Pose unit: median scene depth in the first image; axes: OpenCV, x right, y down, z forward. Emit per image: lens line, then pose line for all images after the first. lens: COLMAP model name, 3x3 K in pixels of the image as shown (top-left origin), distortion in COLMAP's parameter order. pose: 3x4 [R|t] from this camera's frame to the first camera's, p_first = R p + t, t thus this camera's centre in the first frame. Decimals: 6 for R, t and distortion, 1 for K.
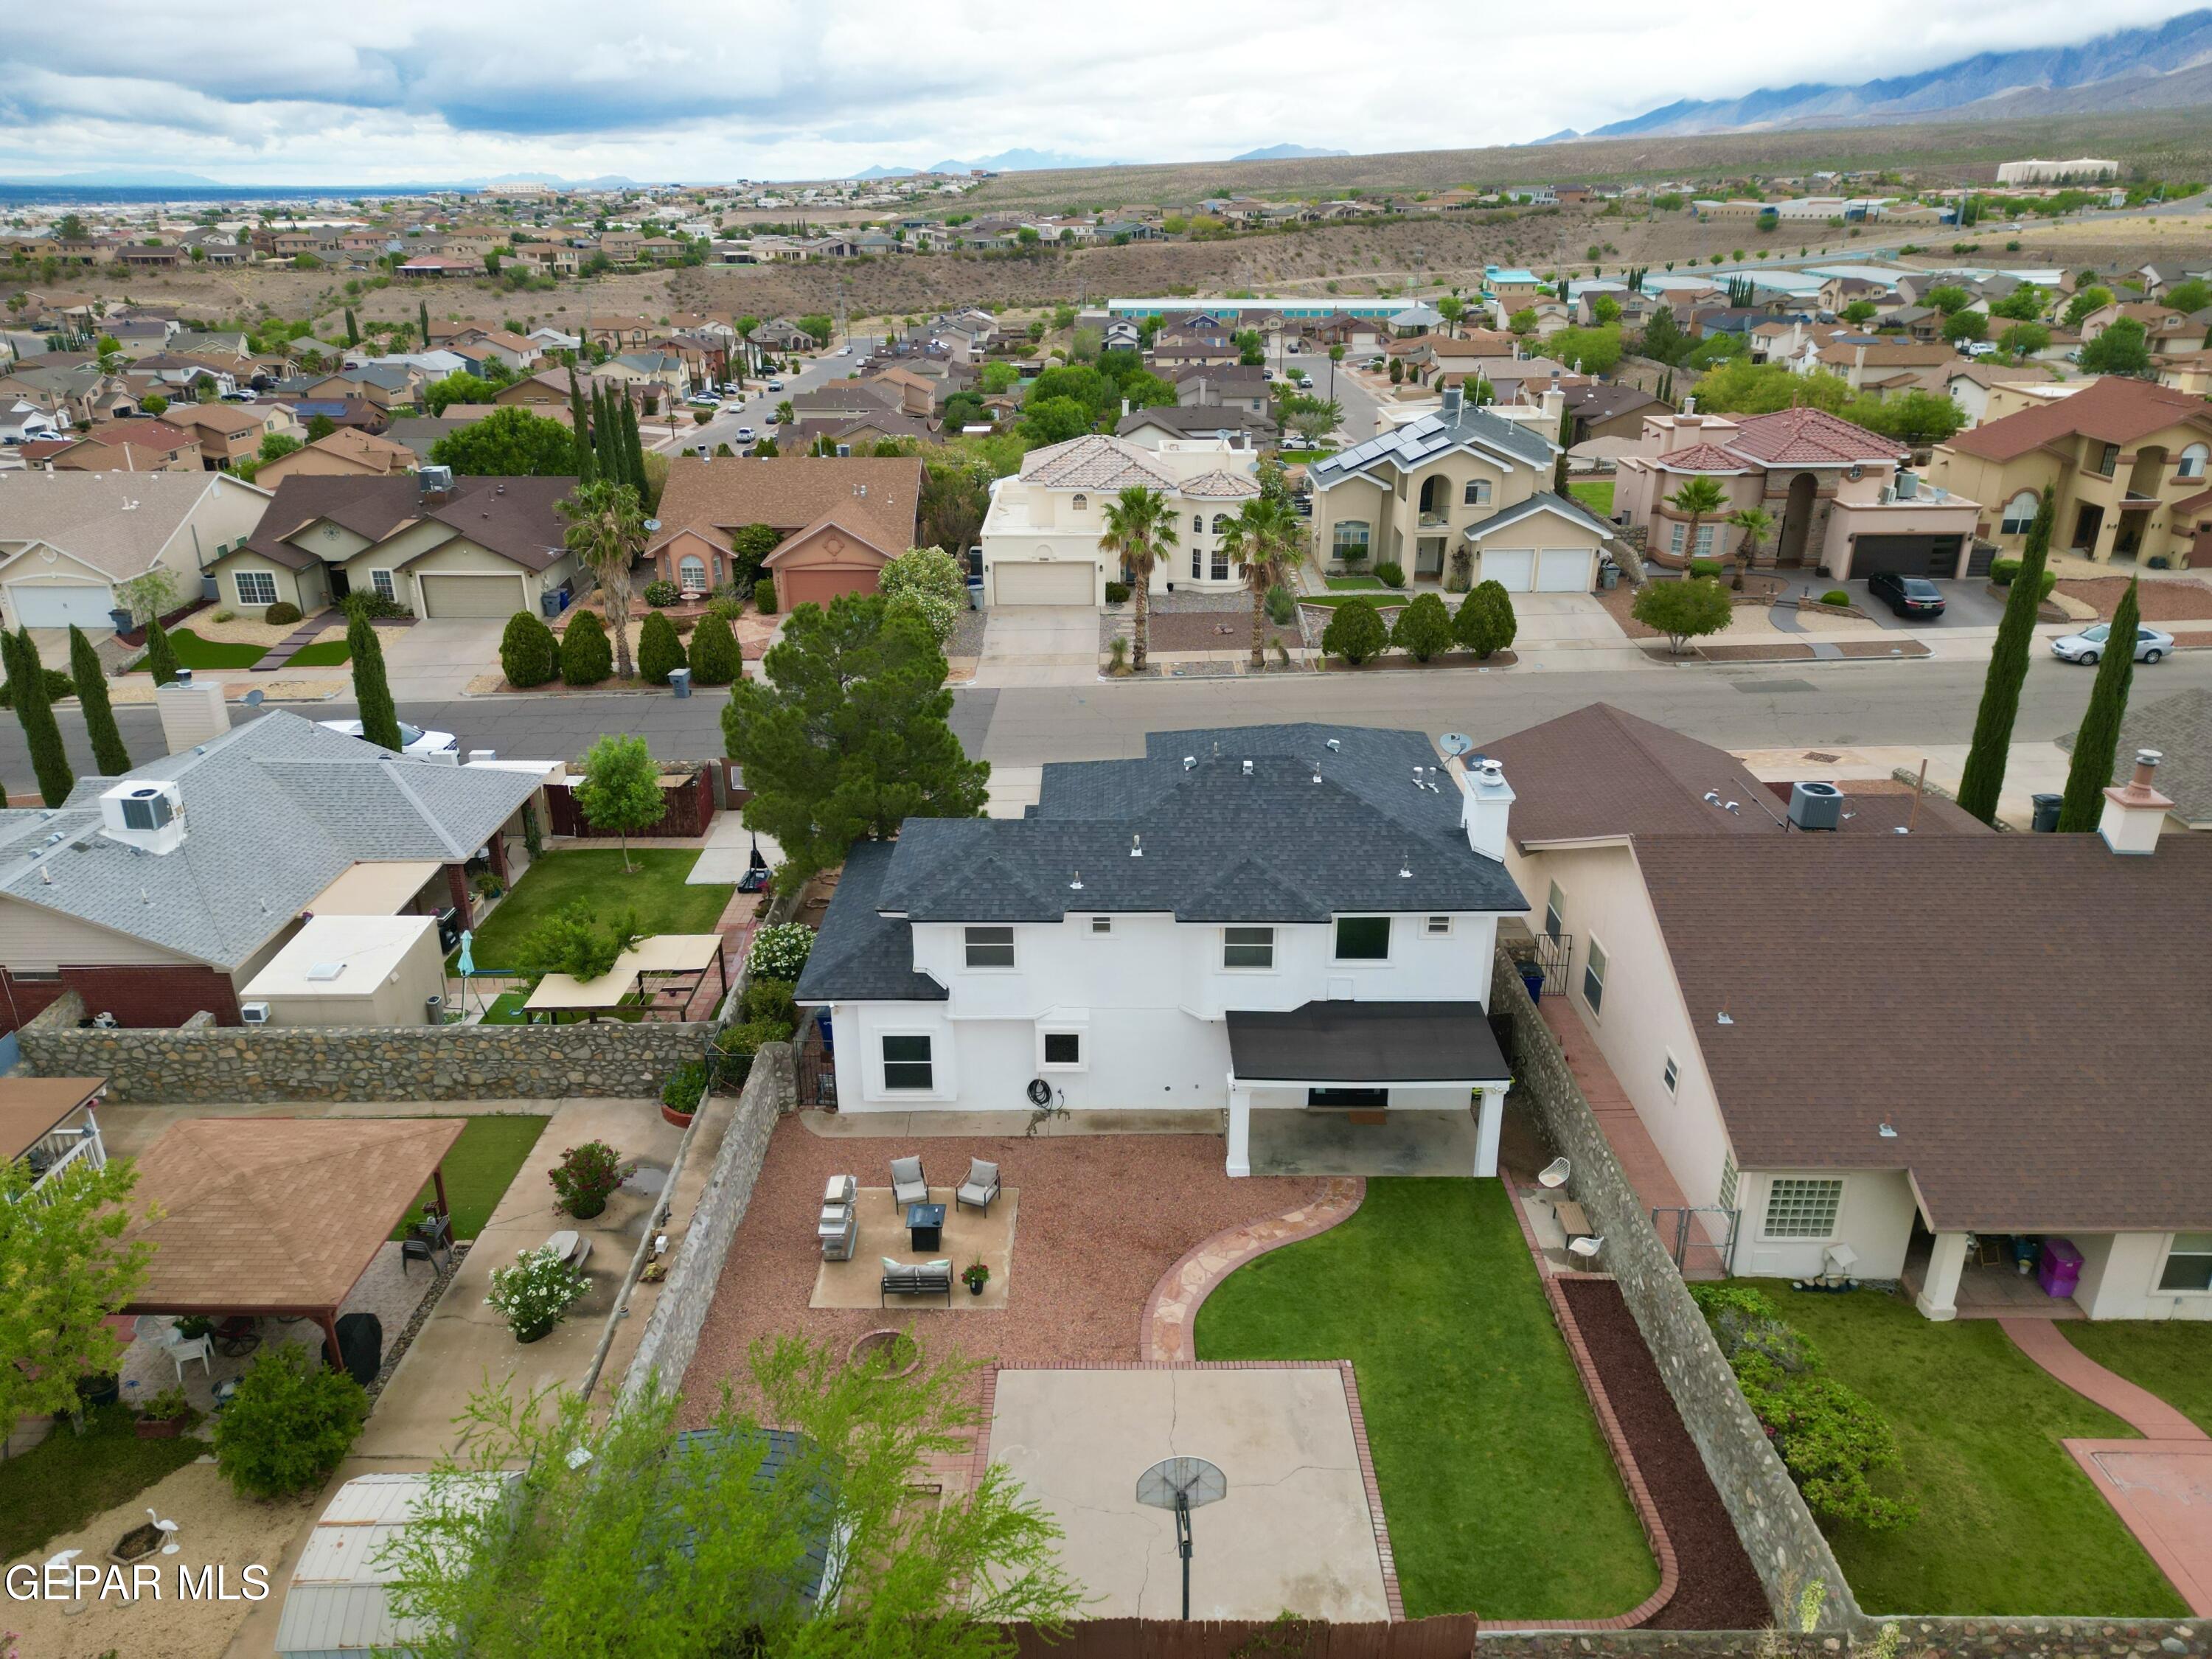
lens RADIAL K [[1537.7, 0, 1100.7], [0, 1537.7, 828.6], [0, 0, 1]] dist [0.068206, -0.057833]
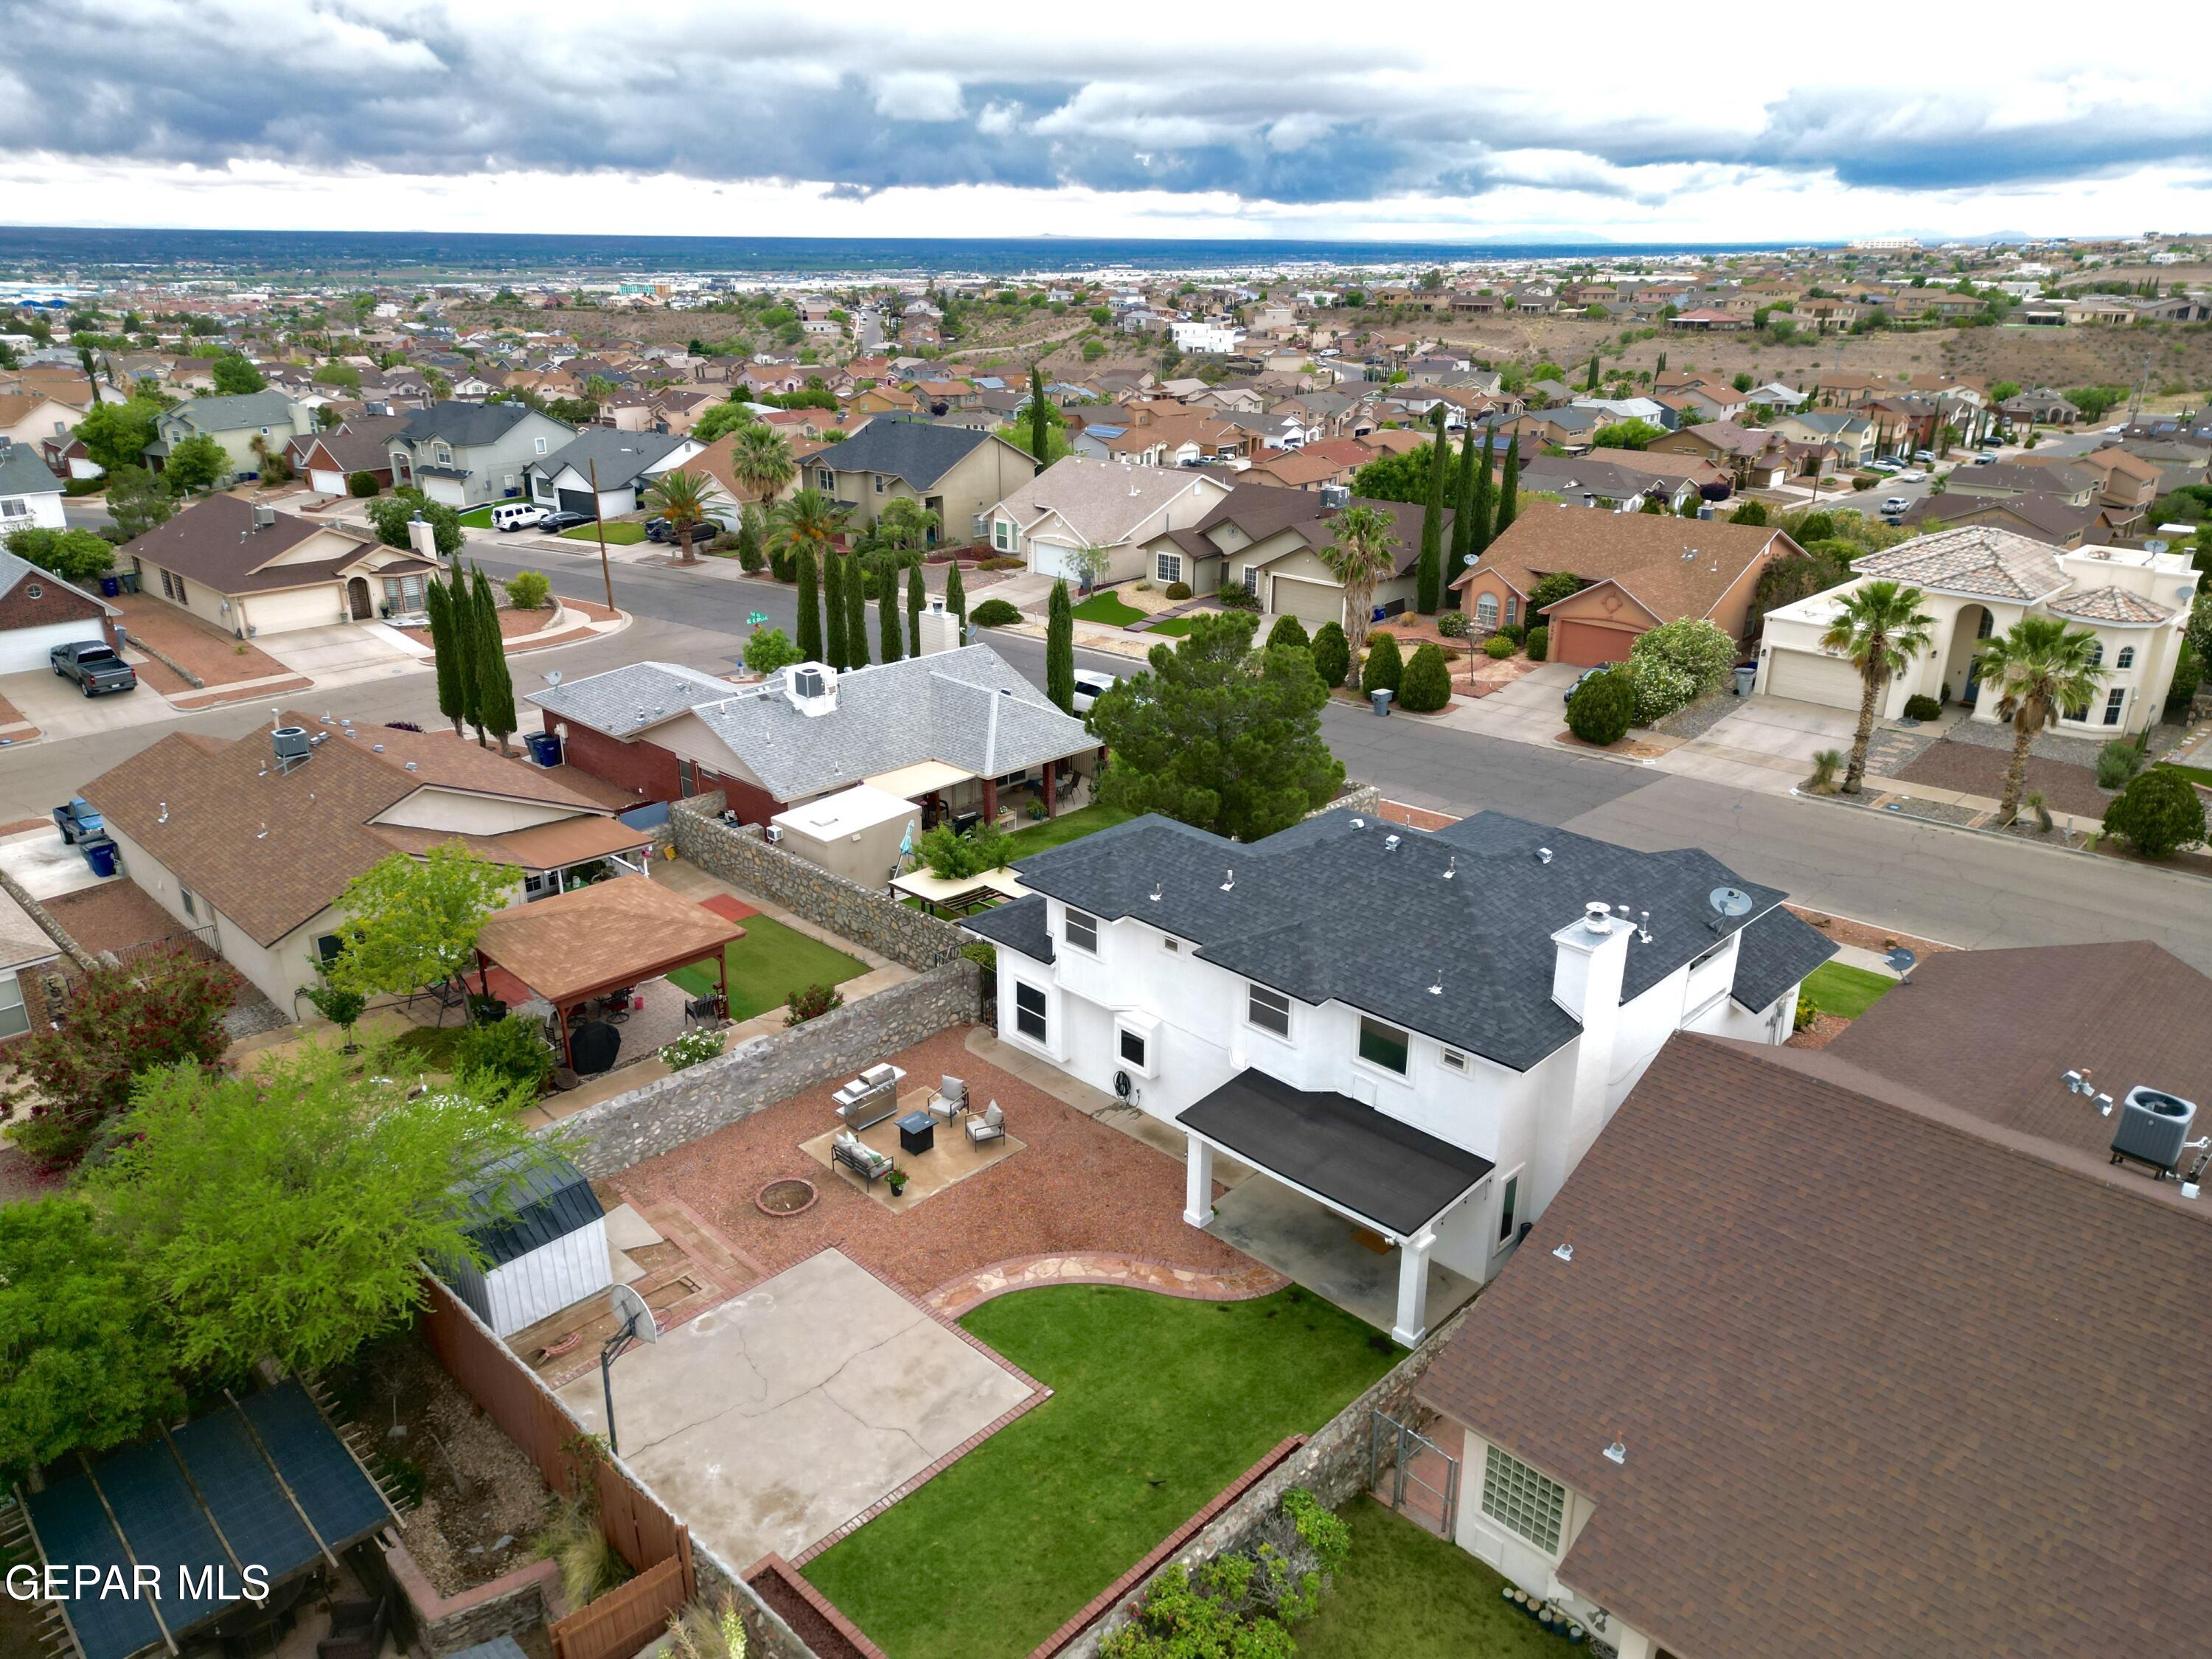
lens RADIAL K [[1537.7, 0, 1108.3], [0, 1537.7, 826.2], [0, 0, 1]] dist [0.068206, -0.057833]
pose [[0.715423, 0.252168, -0.651599, 0.279815], [-0.273090, 0.959333, 0.071421, -0.033307], [0.643111, 0.126849, 0.755194, 0.082595]]
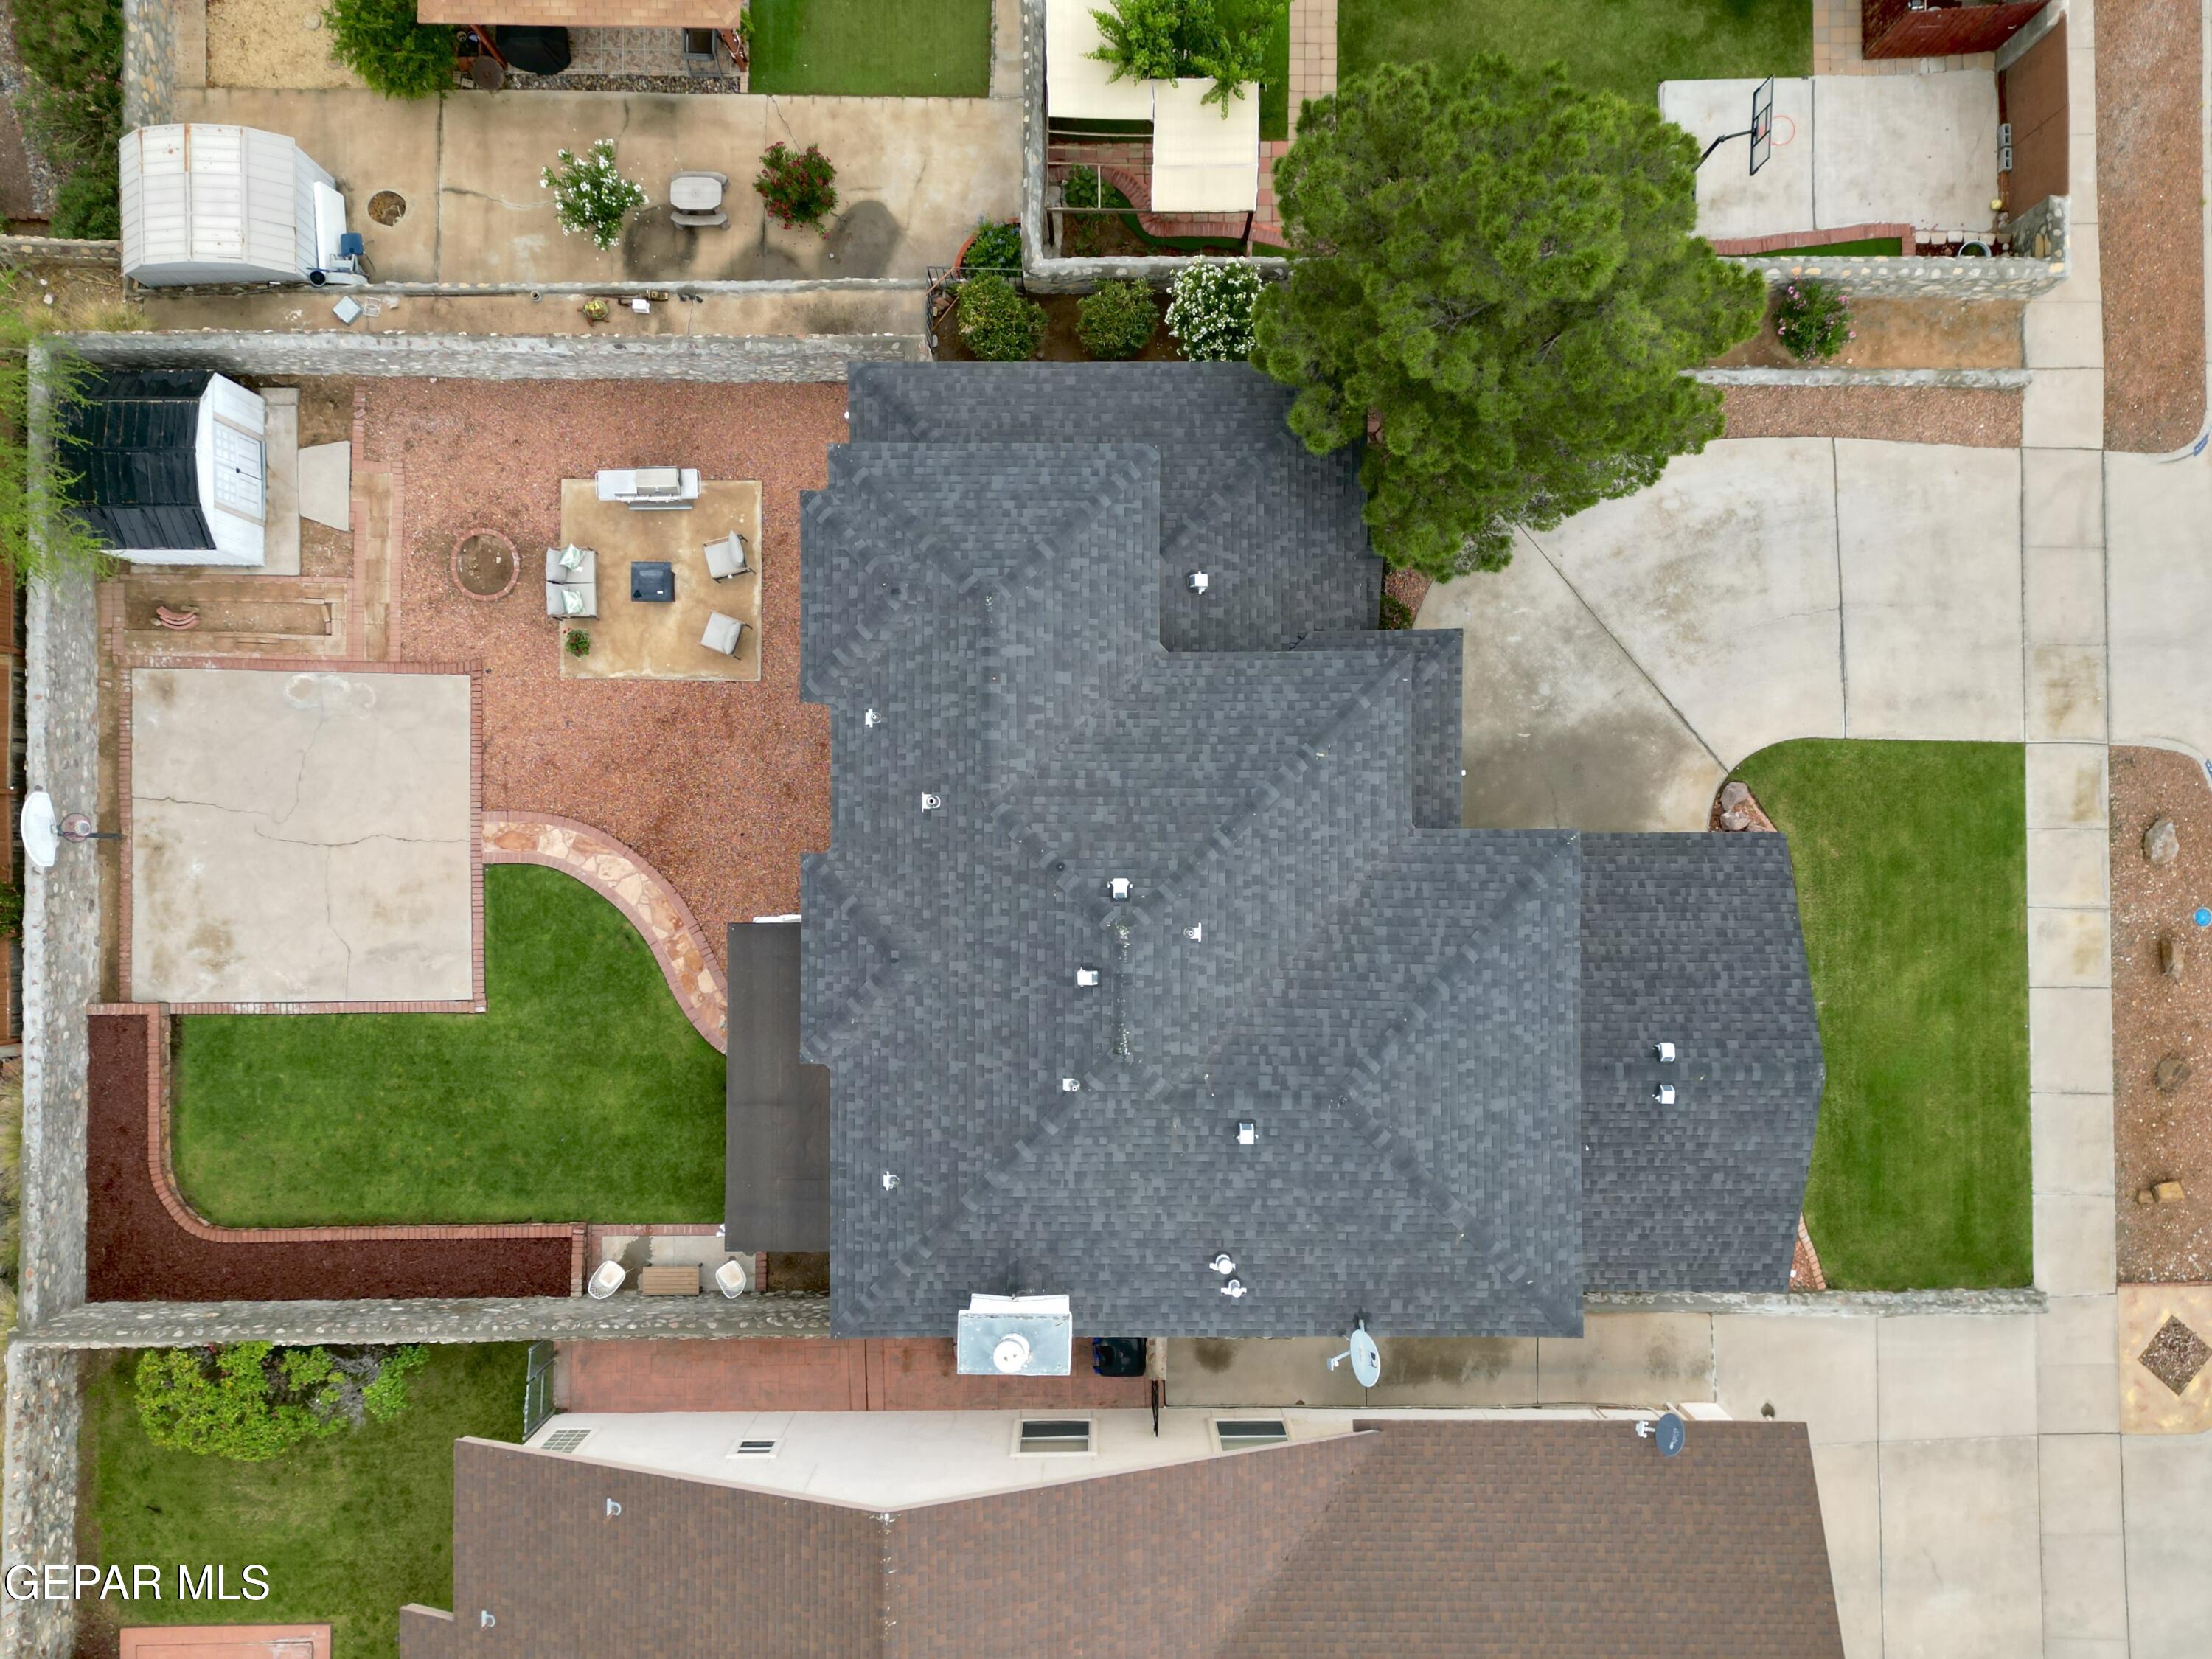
lens RADIAL K [[1634.4, 0, 1110.2], [0, 1634.4, 845.6], [0, 0, 1]] dist [0.068201, -0.057402]
pose [[0.005540, 0.999968, -0.005832, 0.021814], [-0.384824, 0.007515, 0.922959, -0.317180], [0.922973, -0.002869, 0.384853, 0.360609]]
